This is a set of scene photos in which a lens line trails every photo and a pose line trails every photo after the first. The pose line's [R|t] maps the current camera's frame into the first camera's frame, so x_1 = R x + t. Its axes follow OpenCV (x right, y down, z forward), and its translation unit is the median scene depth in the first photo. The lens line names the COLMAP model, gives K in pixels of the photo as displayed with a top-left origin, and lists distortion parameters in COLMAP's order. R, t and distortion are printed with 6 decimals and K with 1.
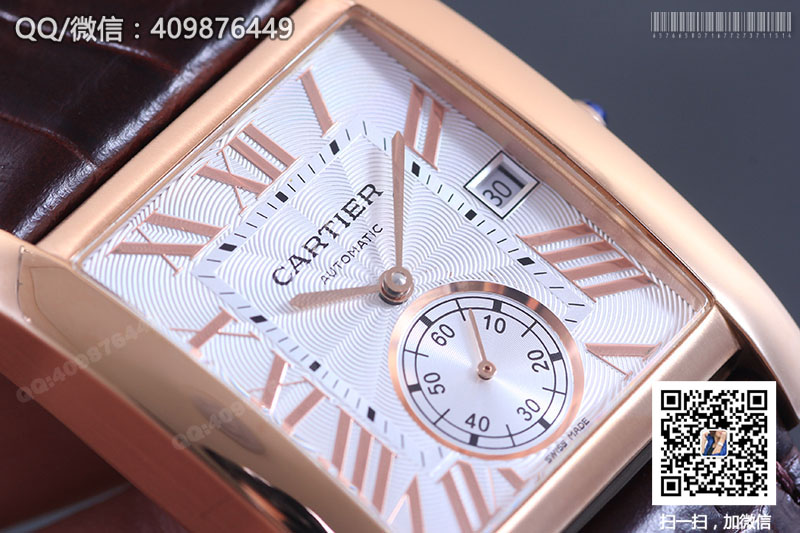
lens RADIAL K [[5545.4, 0, 401.3], [0, 5545.4, 267.0], [0, 0, 1]] dist [0.769934, 0.000000]
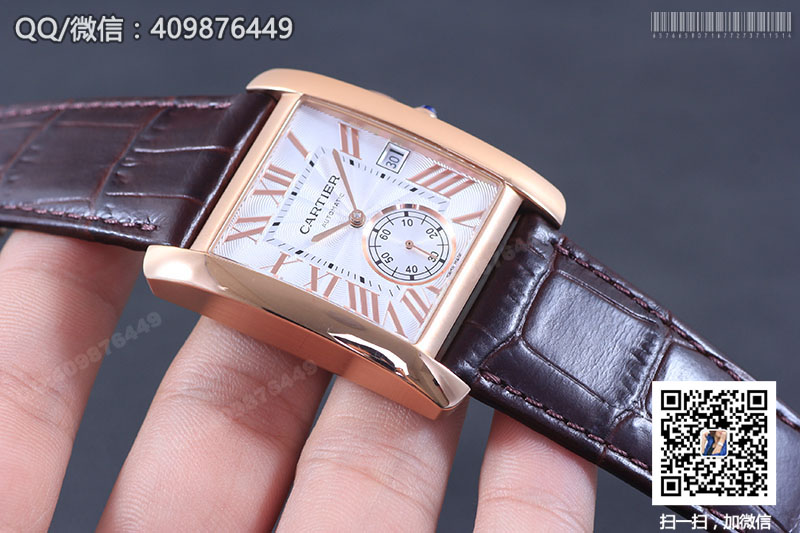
lens RADIAL K [[5545.4, 0, 399.8], [0, 5545.4, 266.8], [0, 0, 1]] dist [0.769934, 0.000000]
pose [[0.957944, -0.285335, -0.030436, 0.073716], [0.285850, 0.958171, 0.014057, -0.004128], [0.025152, -0.022165, 0.999438, -1.117453]]
